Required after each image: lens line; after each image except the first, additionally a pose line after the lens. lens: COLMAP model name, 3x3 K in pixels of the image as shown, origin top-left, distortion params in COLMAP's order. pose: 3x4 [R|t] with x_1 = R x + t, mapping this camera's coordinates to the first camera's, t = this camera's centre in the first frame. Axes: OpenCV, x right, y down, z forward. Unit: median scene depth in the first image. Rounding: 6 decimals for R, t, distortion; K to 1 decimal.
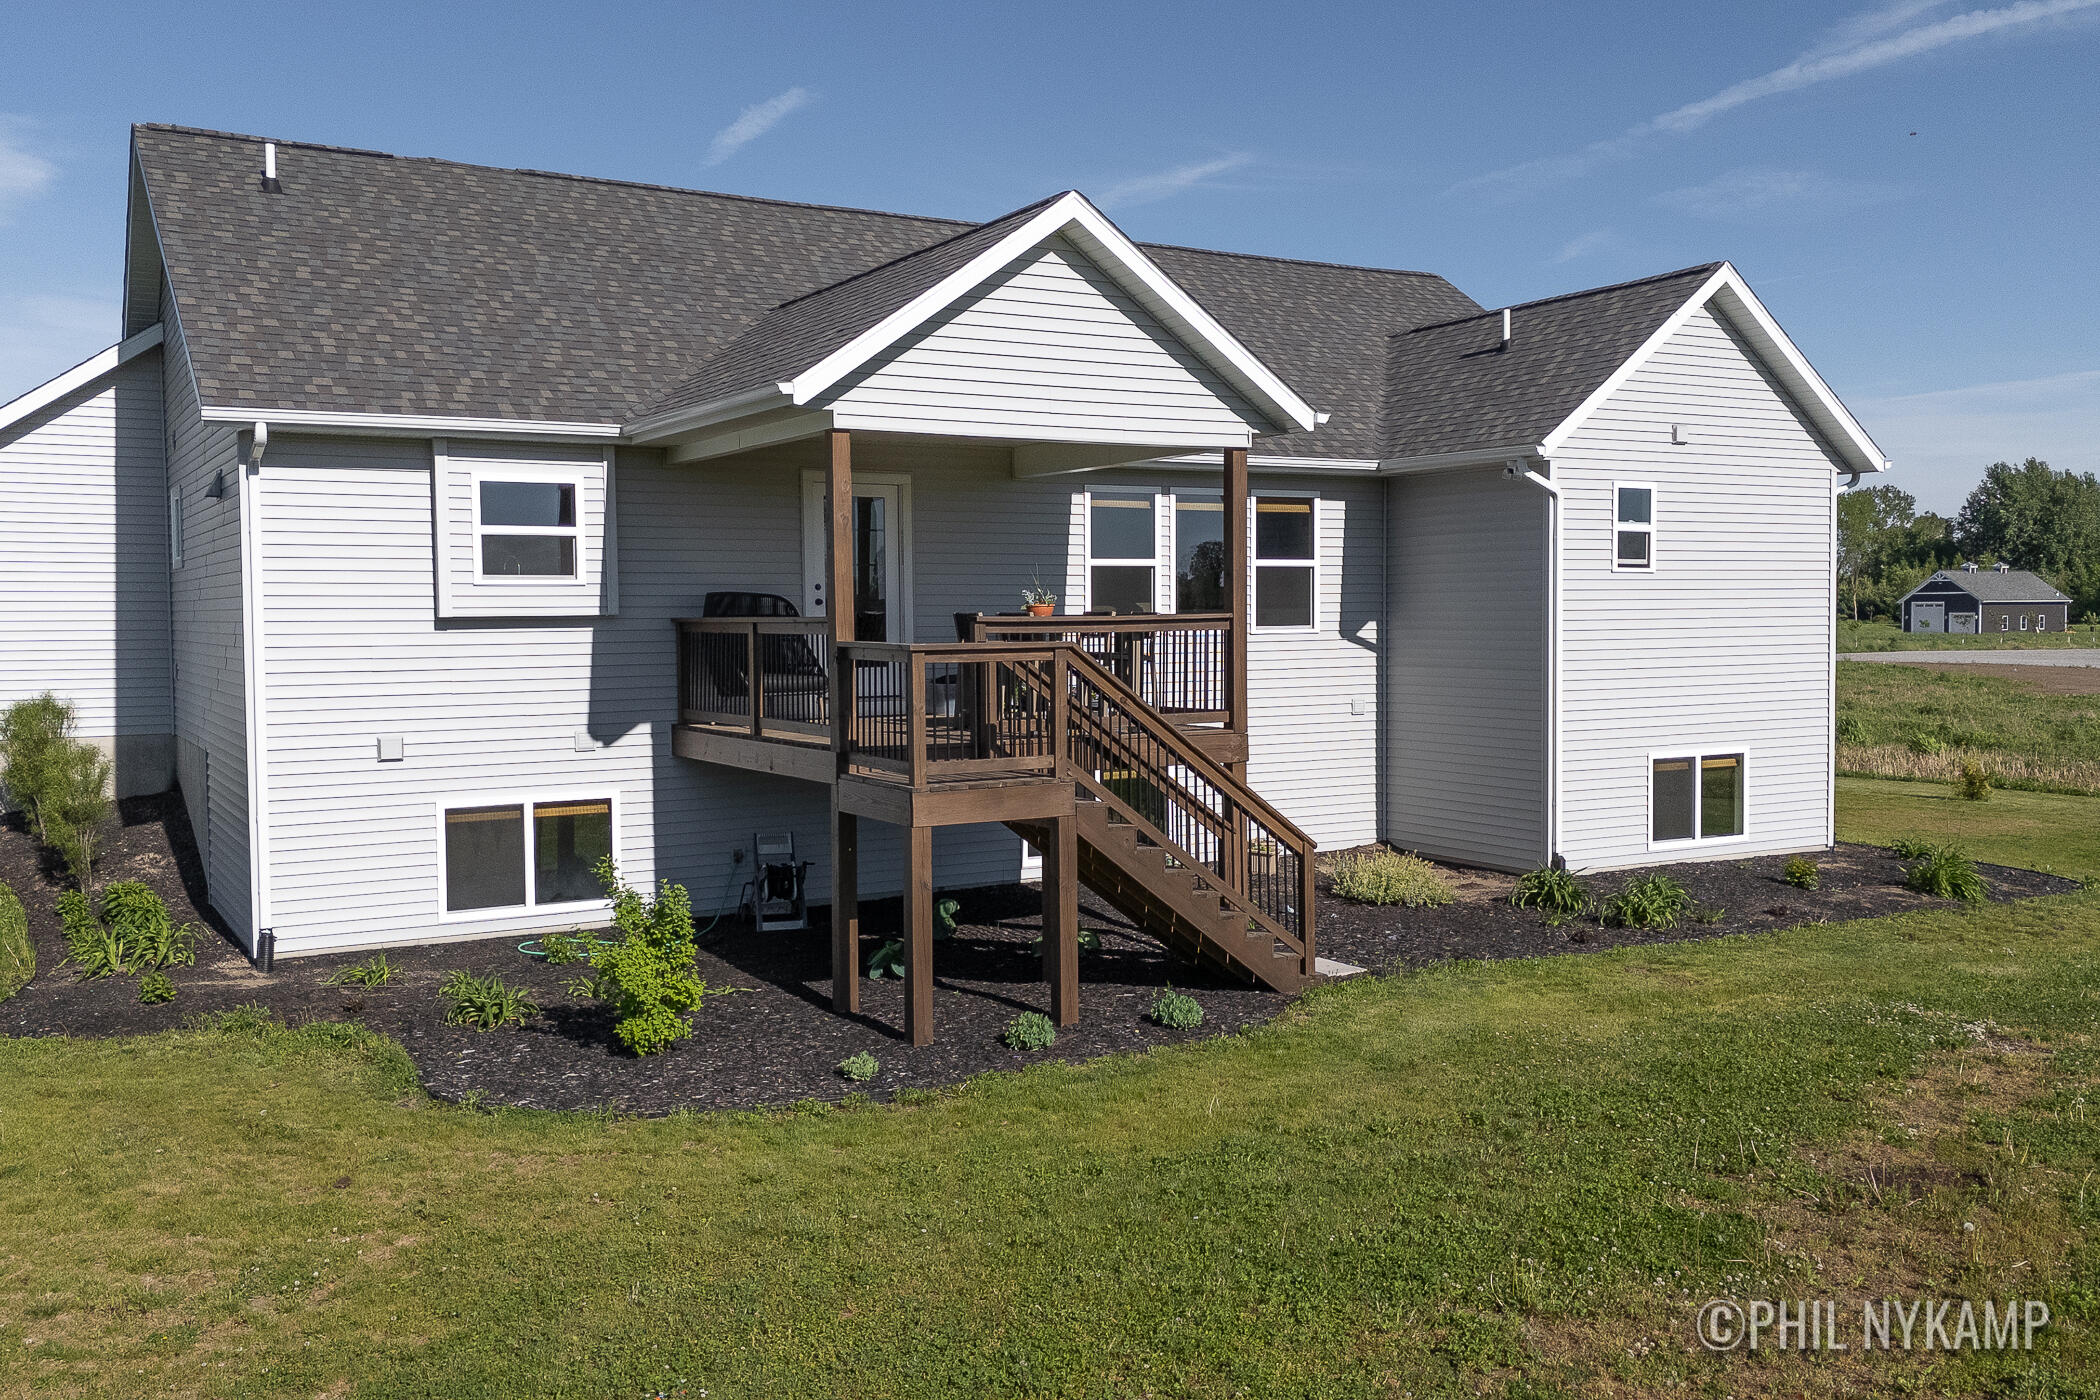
lens RADIAL K [[1825.8, 0, 1019.7], [0, 1825.8, 672.2], [0, 0, 1]] dist [0.069609, -0.051644]
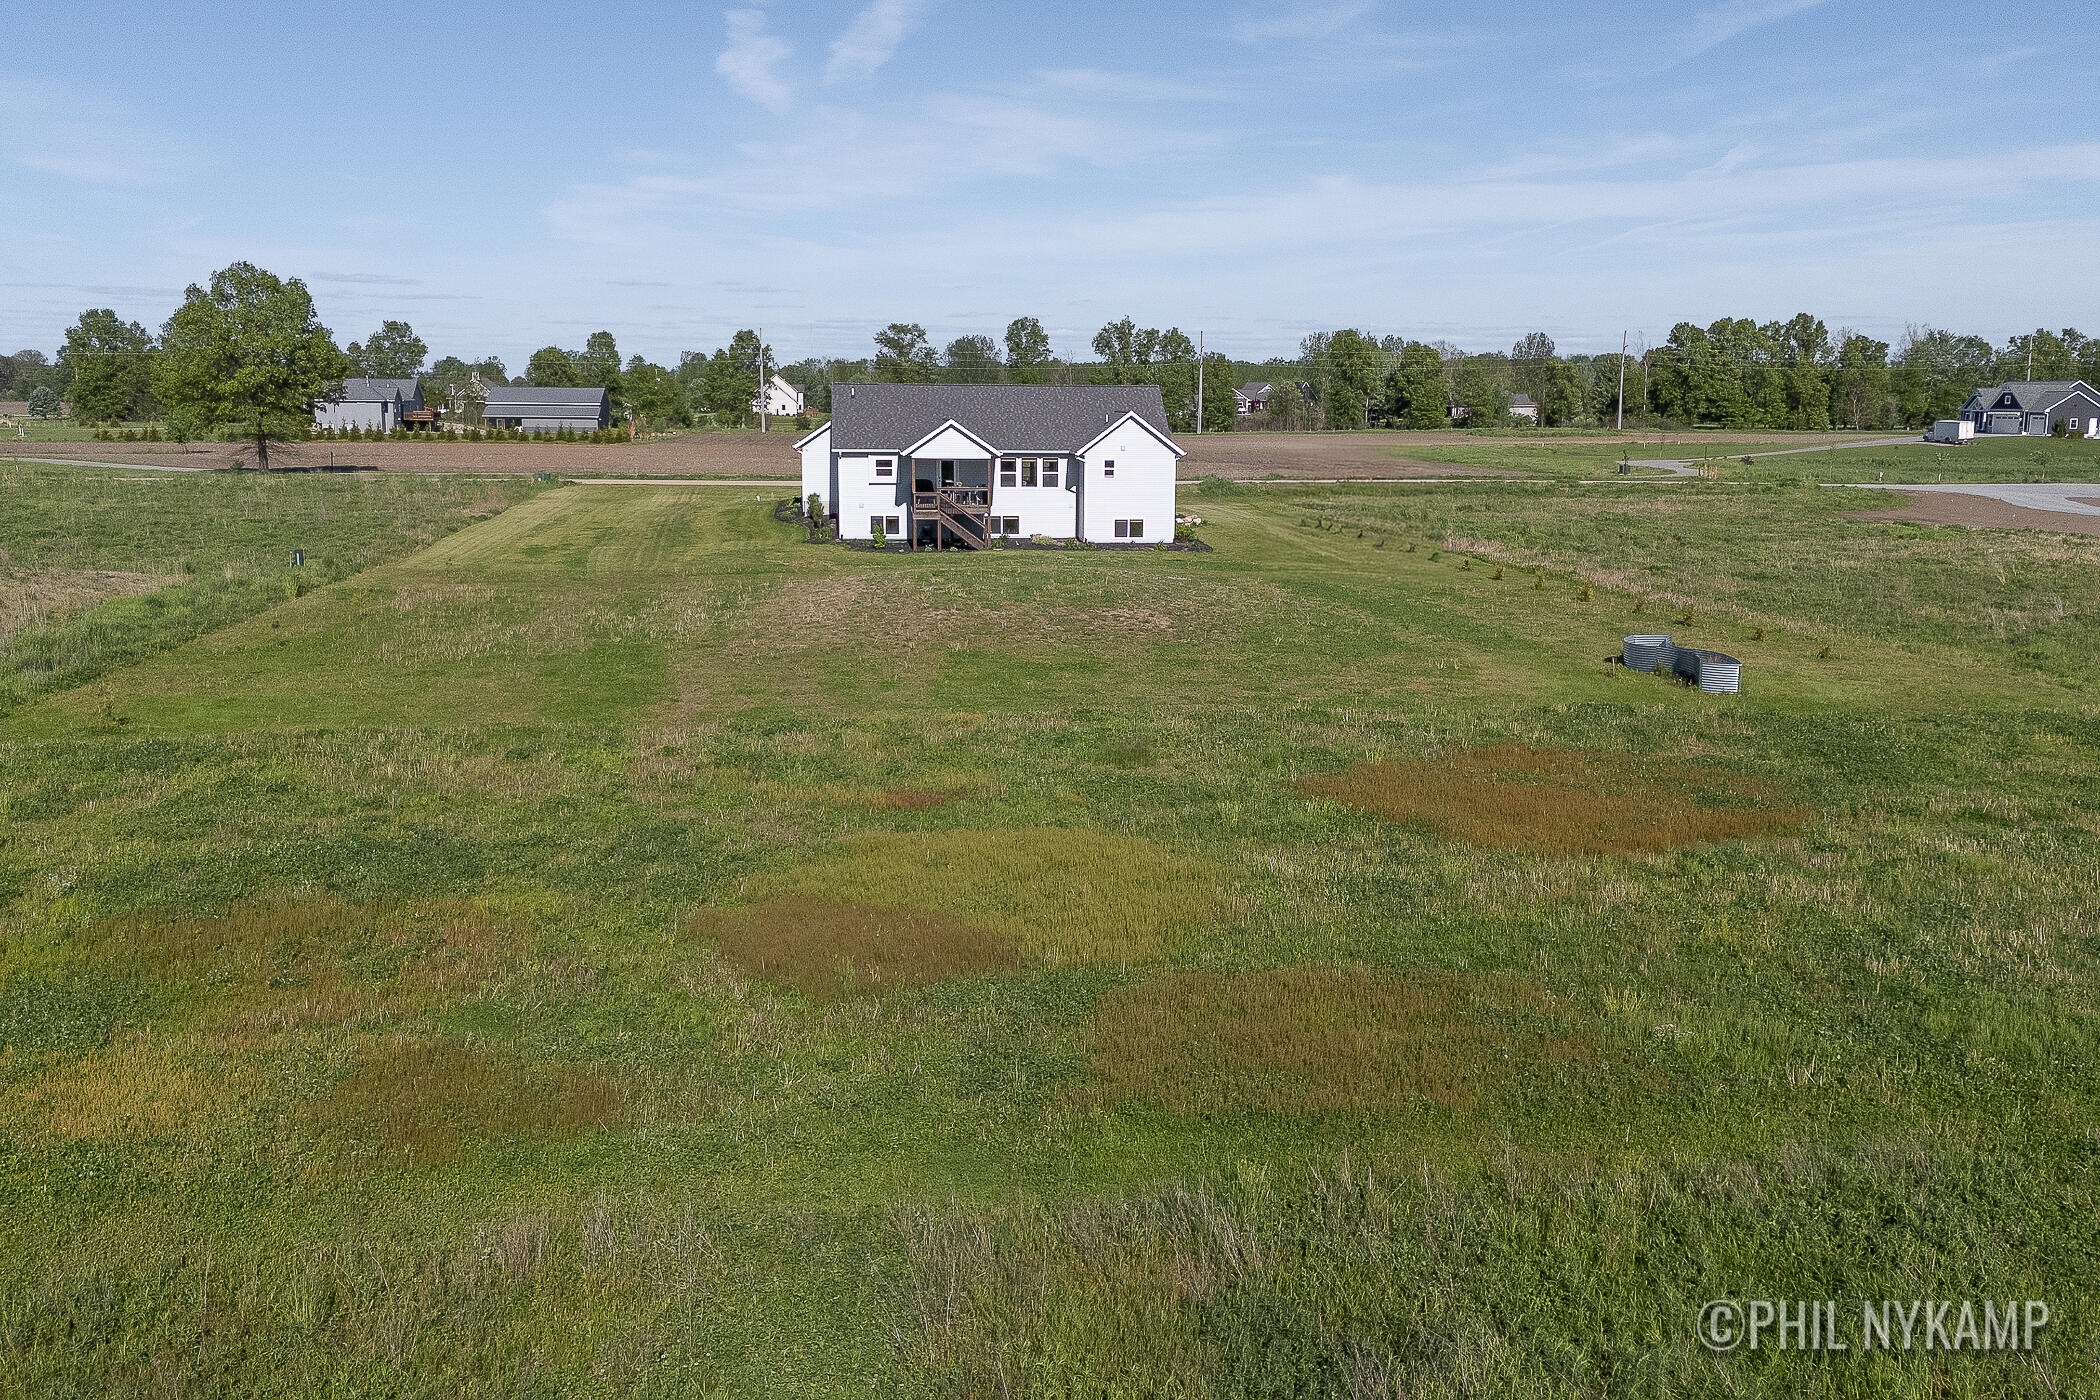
lens RADIAL K [[1825.8, 0, 1057.5], [0, 1825.8, 687.9], [0, 0, 1]] dist [0.069609, -0.051644]
pose [[0.913200, 0.078934, -0.399795, 2.450940], [-0.027689, 0.990813, 0.132375, -0.160807], [0.406571, -0.109814, 0.906996, -3.853899]]
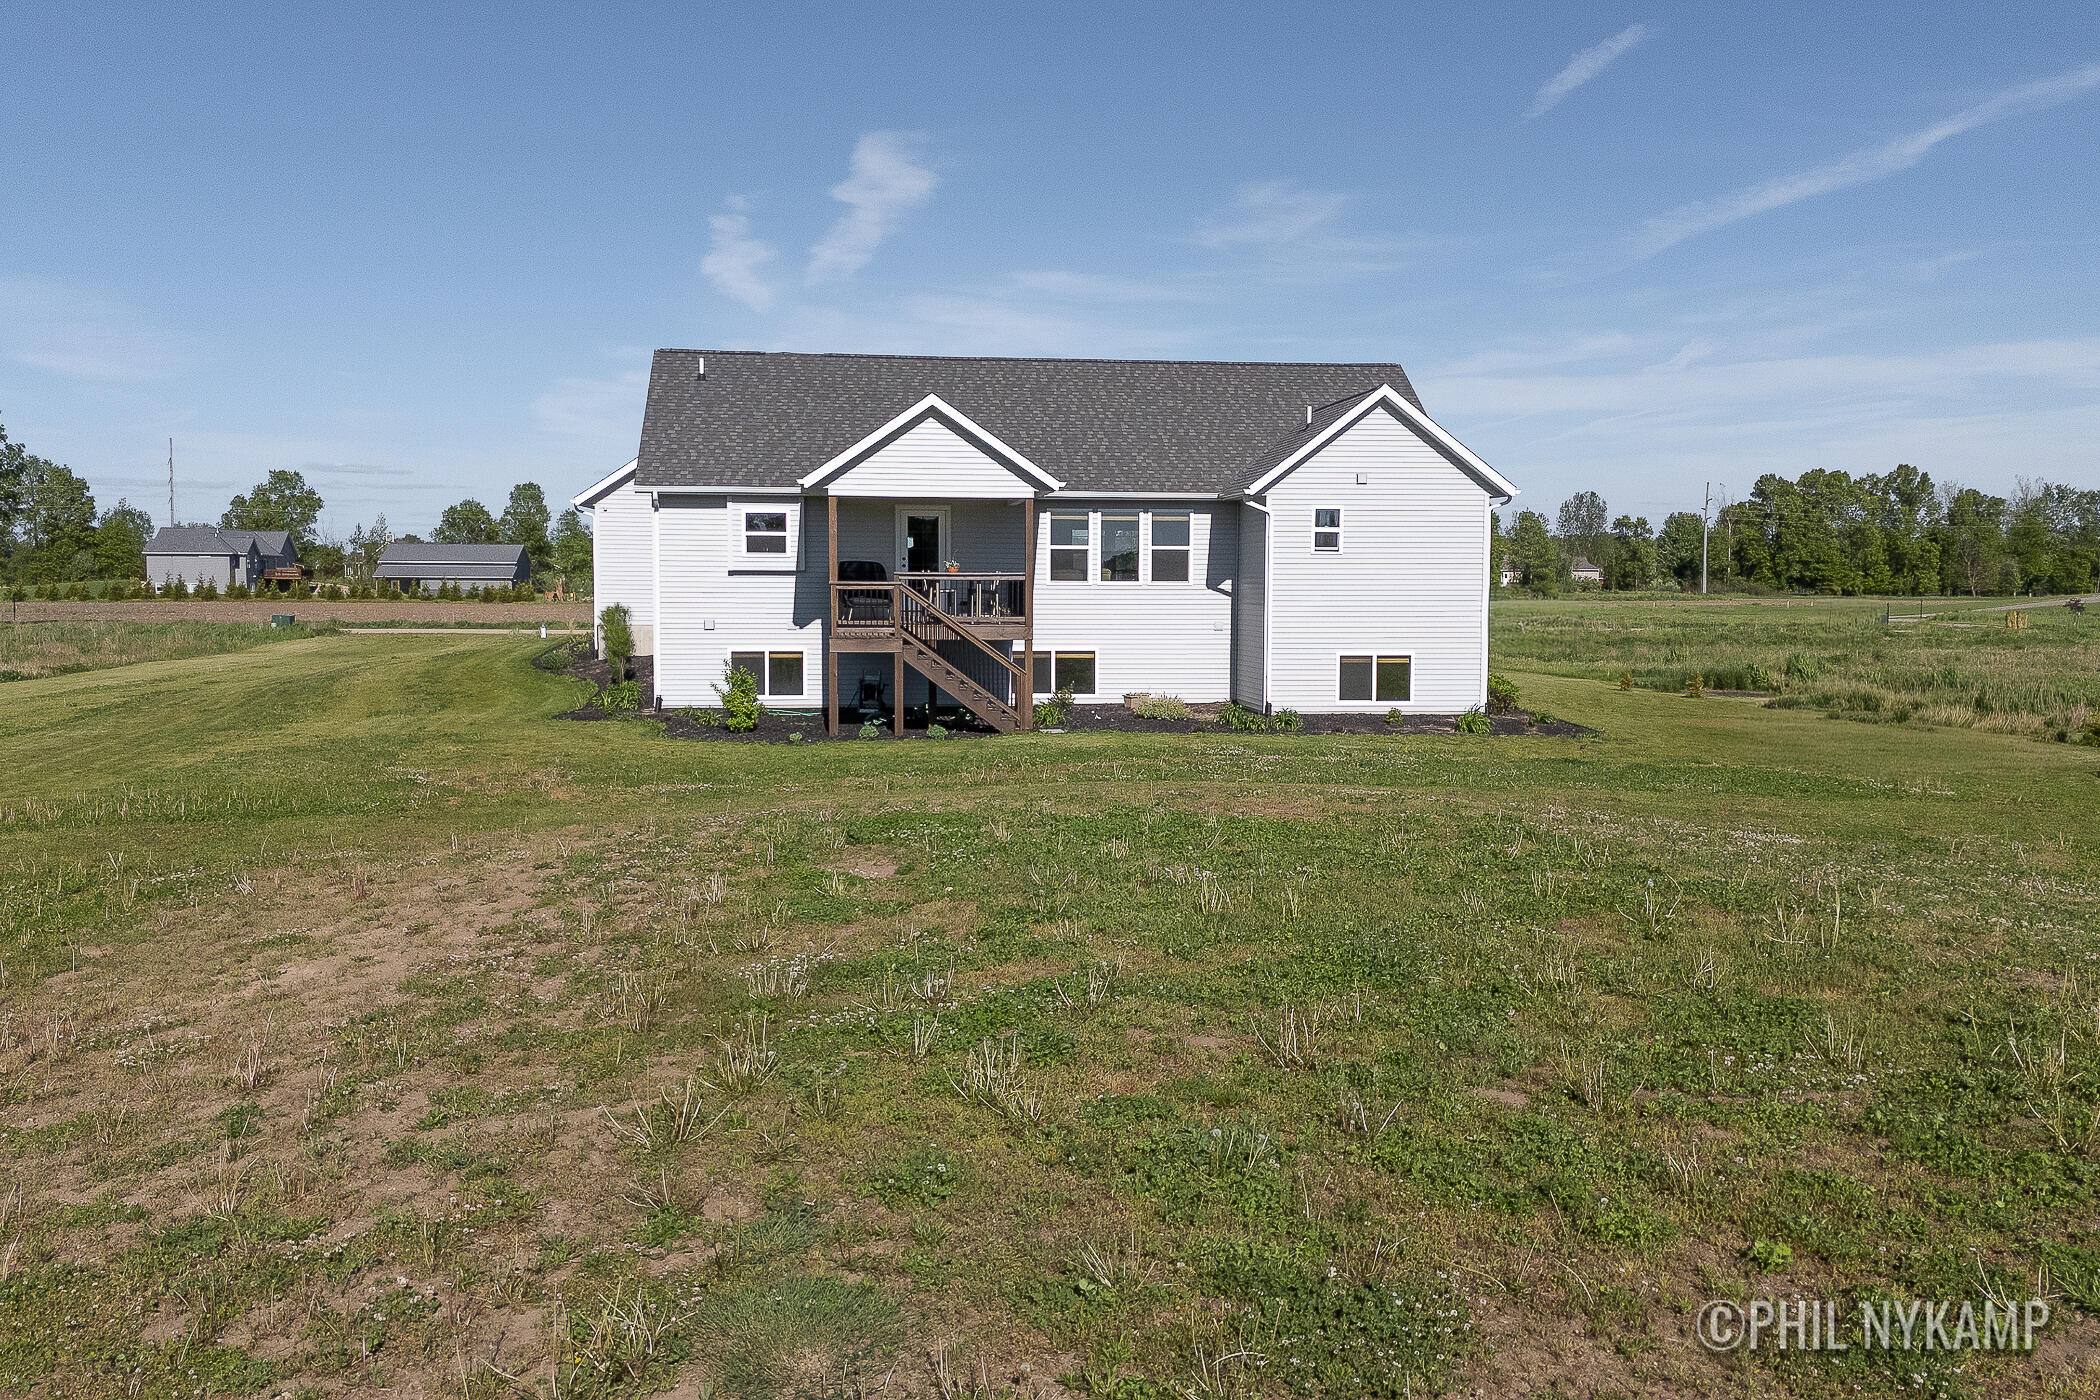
lens RADIAL K [[1825.8, 0, 1056.3], [0, 1825.8, 687.1], [0, 0, 1]] dist [0.069609, -0.051644]
pose [[0.917205, 0.036471, -0.396743, 0.955520], [-0.025891, 0.999153, 0.031994, 0.032047], [0.397574, -0.019073, 0.917372, -0.943457]]
